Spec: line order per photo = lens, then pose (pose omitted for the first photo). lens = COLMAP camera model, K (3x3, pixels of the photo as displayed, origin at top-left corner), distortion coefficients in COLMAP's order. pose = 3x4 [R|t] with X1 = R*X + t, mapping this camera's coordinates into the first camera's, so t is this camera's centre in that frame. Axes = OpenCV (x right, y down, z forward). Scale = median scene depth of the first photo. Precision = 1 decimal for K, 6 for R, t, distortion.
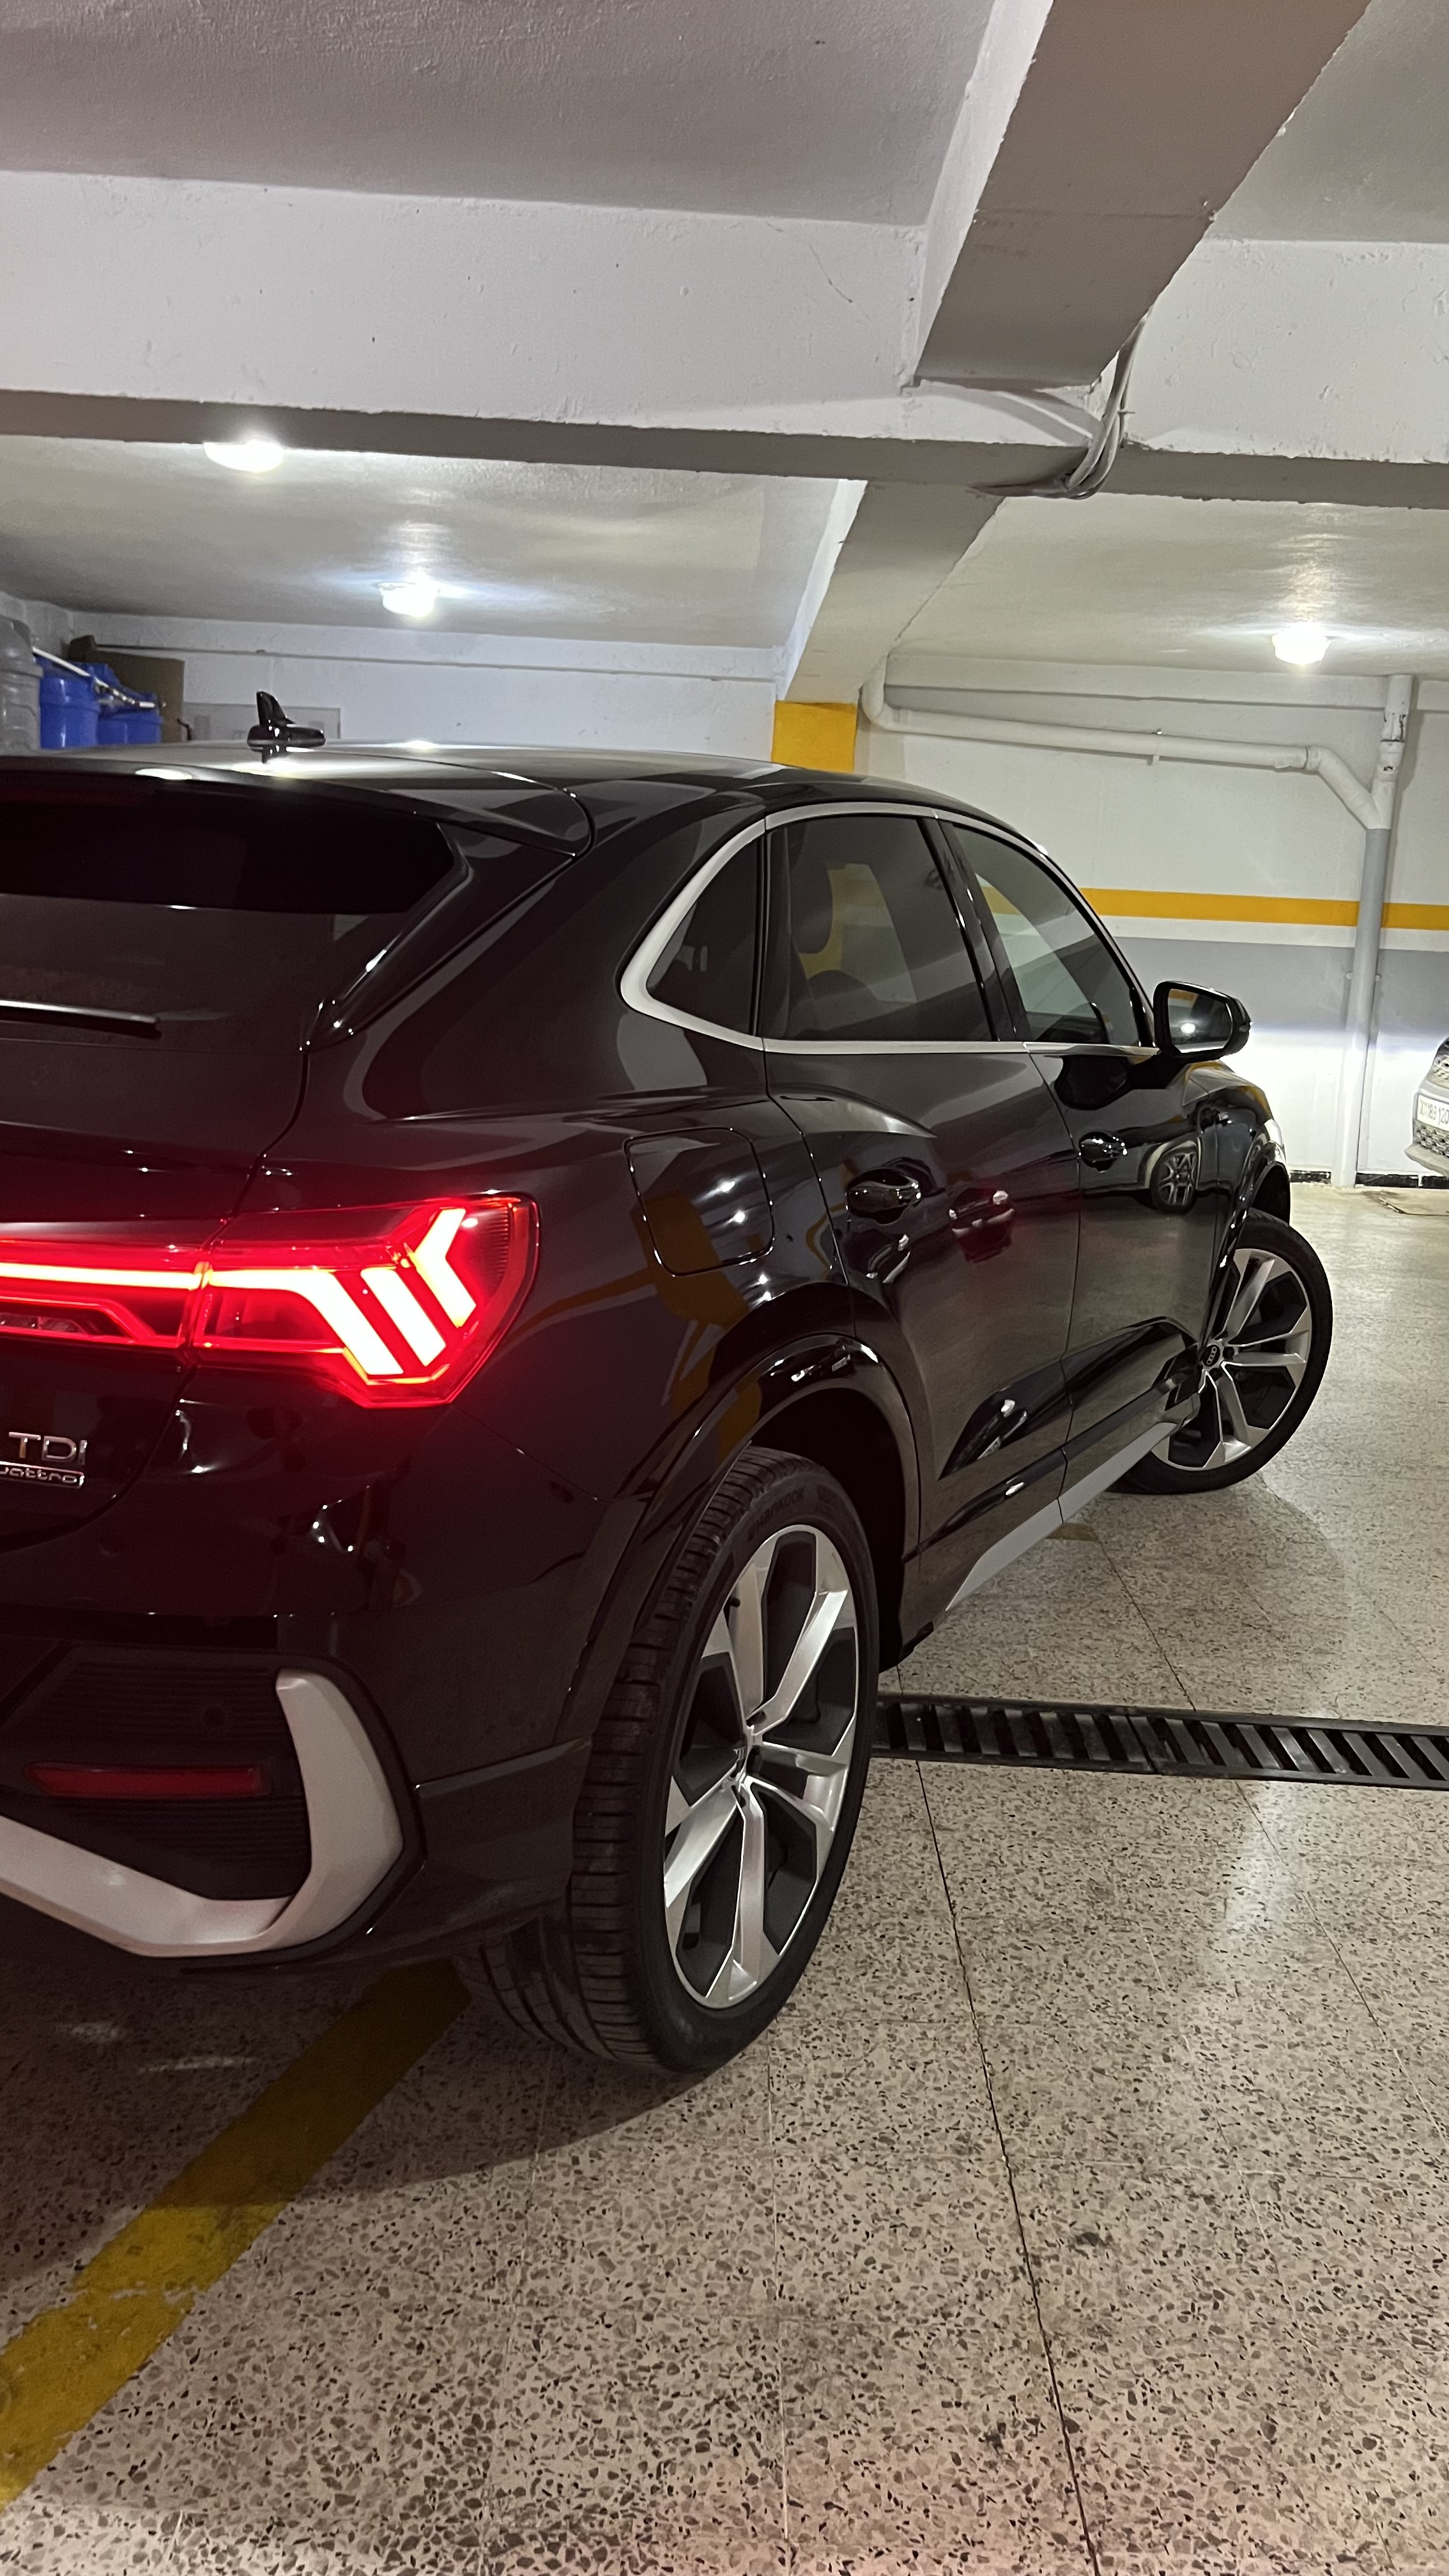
lens RADIAL K [[1962.5, 0, 727.9], [0, 1962.5, 1273.0], [0, 0, 1]] dist [0.001069, 0.019807]
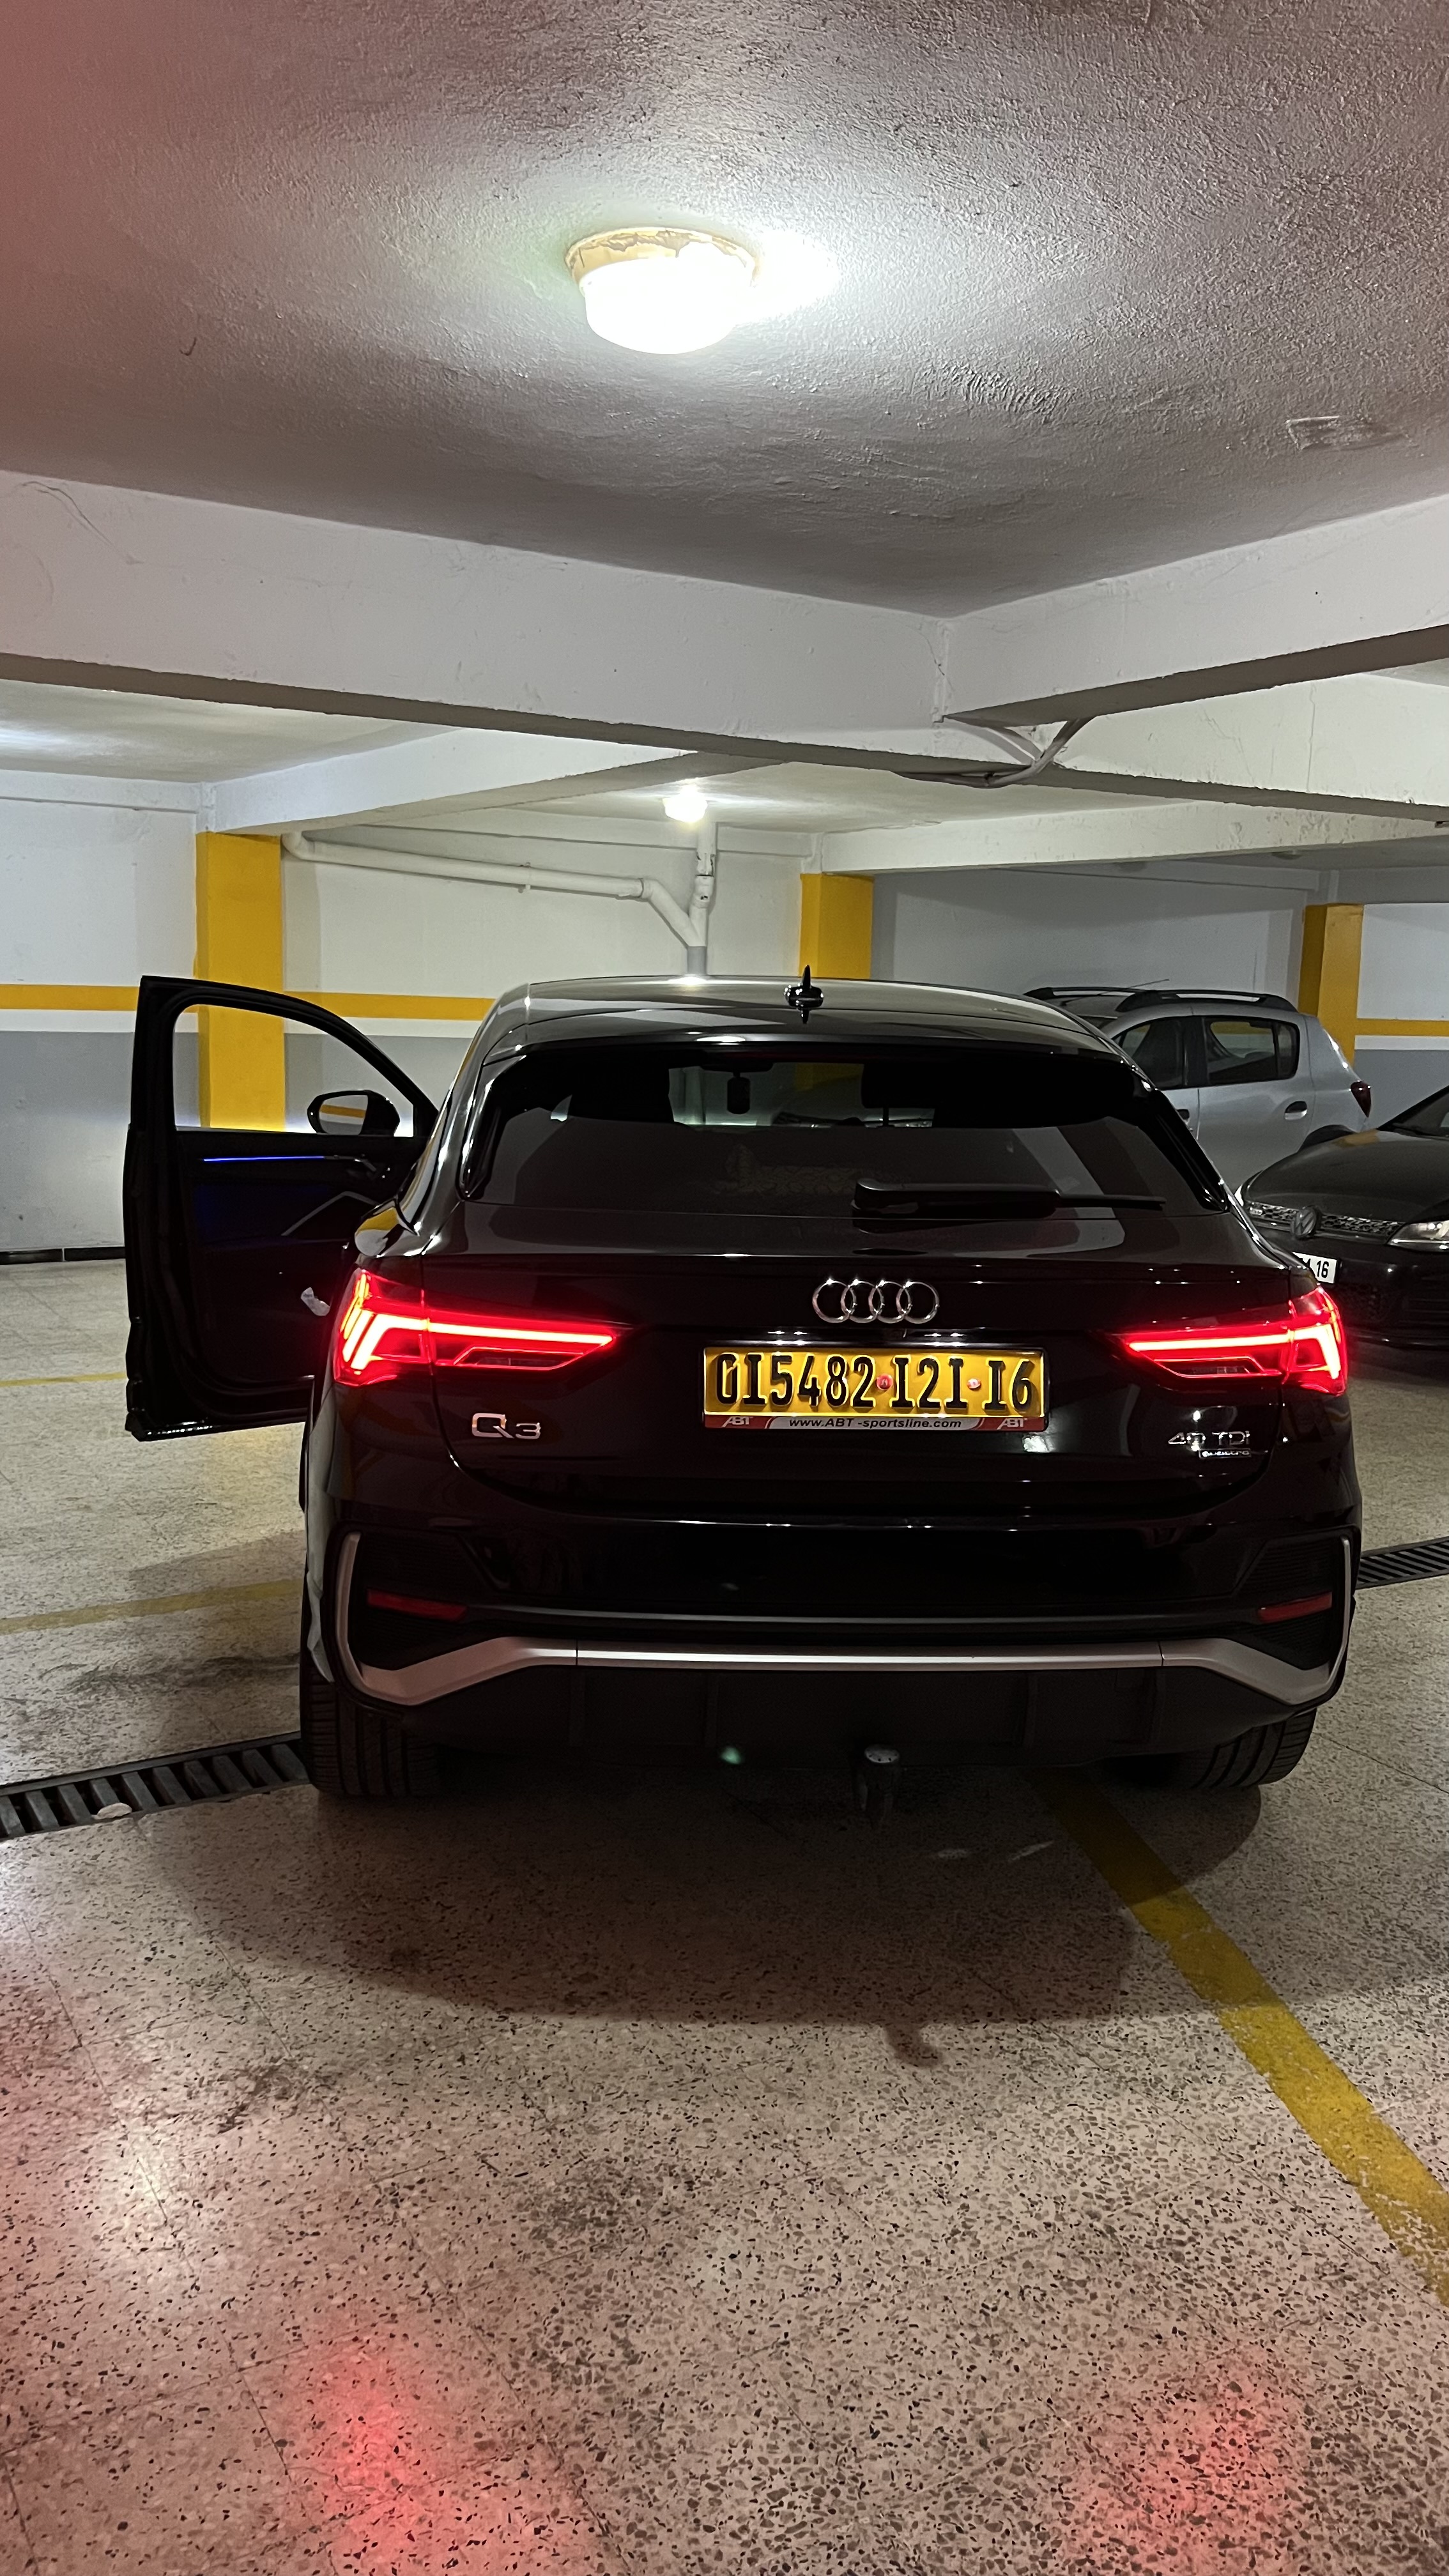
lens RADIAL K [[1962.5, 0, 715.0], [0, 1962.5, 1289.8], [0, 0, 1]] dist [0.001069, 0.019807]
pose [[0.859911, -0.095965, 0.501342, -0.302772], [0.105966, 0.994333, 0.008577, -0.020957], [-0.499324, 0.045750, 0.865207, -0.062978]]
